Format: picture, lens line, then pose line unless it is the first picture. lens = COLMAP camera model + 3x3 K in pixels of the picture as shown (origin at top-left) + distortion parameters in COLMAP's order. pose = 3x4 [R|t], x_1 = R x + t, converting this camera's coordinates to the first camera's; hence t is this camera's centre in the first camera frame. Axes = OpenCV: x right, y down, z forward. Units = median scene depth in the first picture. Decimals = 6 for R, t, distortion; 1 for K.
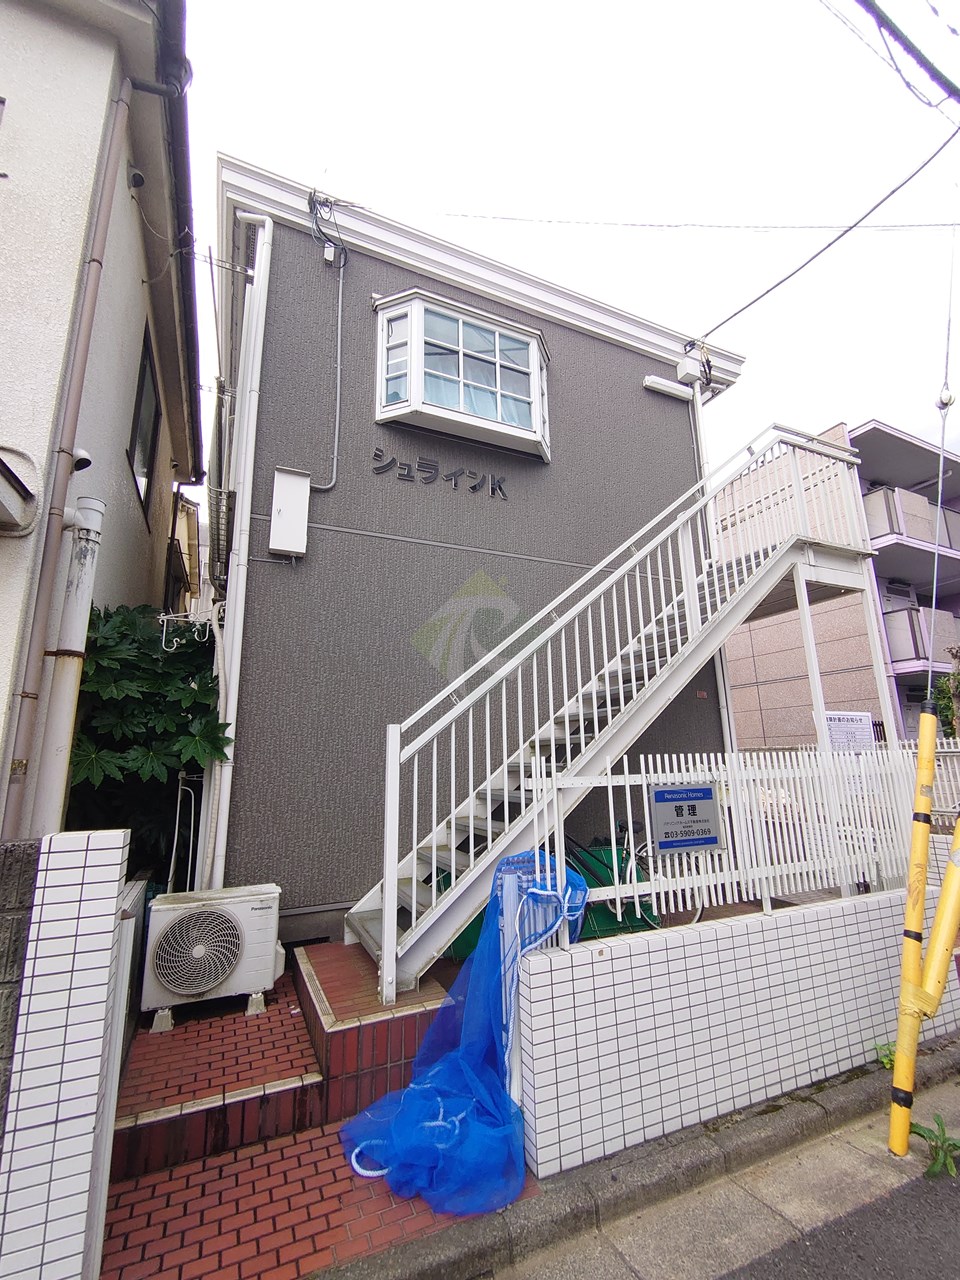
lens RADIAL K [[553.1, 0, 470.8], [0, 553.1, 635.6], [0, 0, 1]] dist [0.000436, 0.000140]
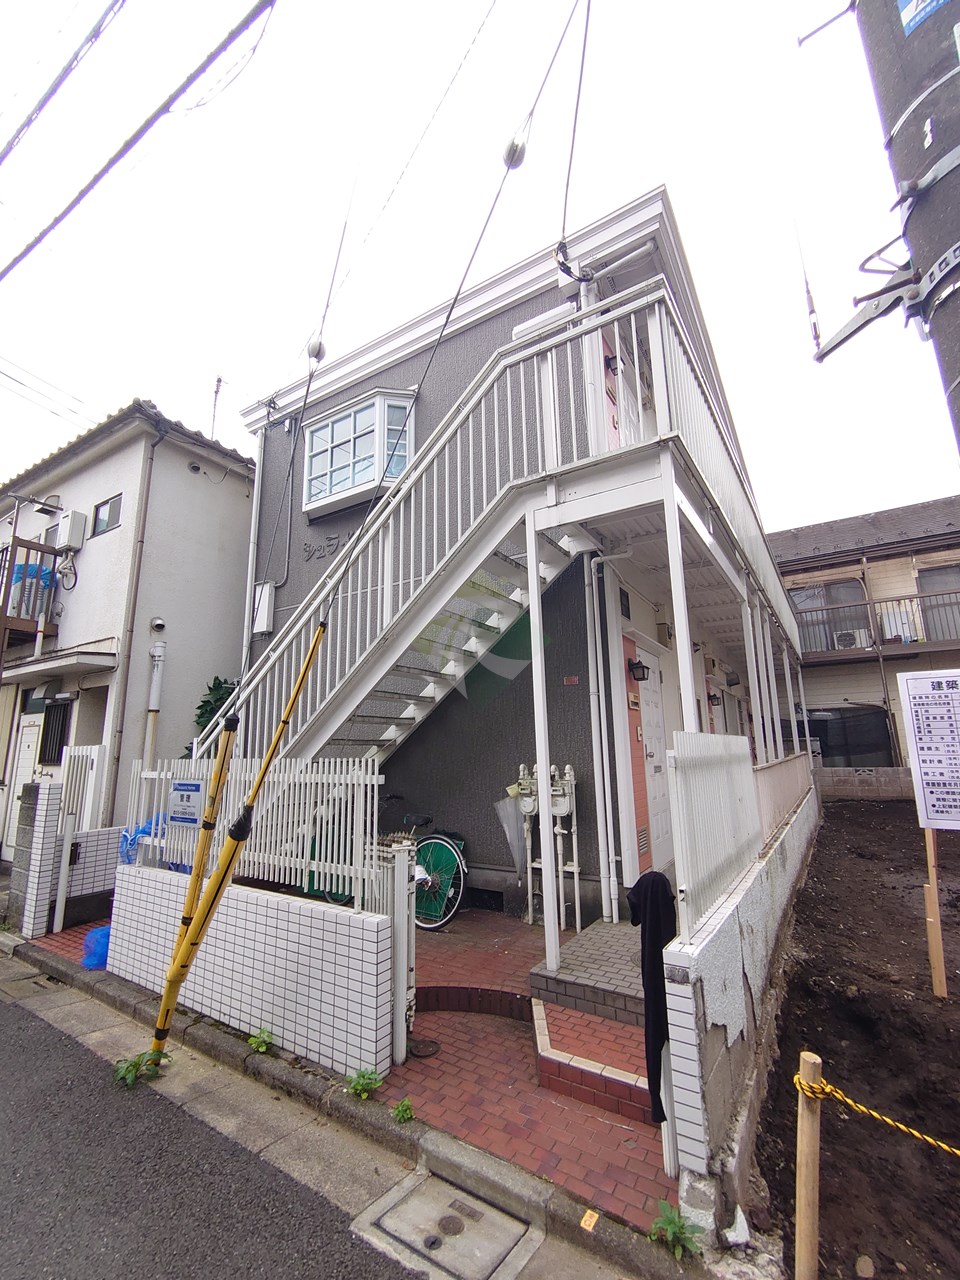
lens RADIAL K [[553.1, 0, 472.0], [0, 553.1, 640.3], [0, 0, 1]] dist [0.000436, 0.000140]
pose [[0.545605, -0.153351, -0.823892, 2.036420], [0.183982, 0.981050, -0.060764, 0.134181], [0.817598, -0.118429, 0.563479, 0.834374]]
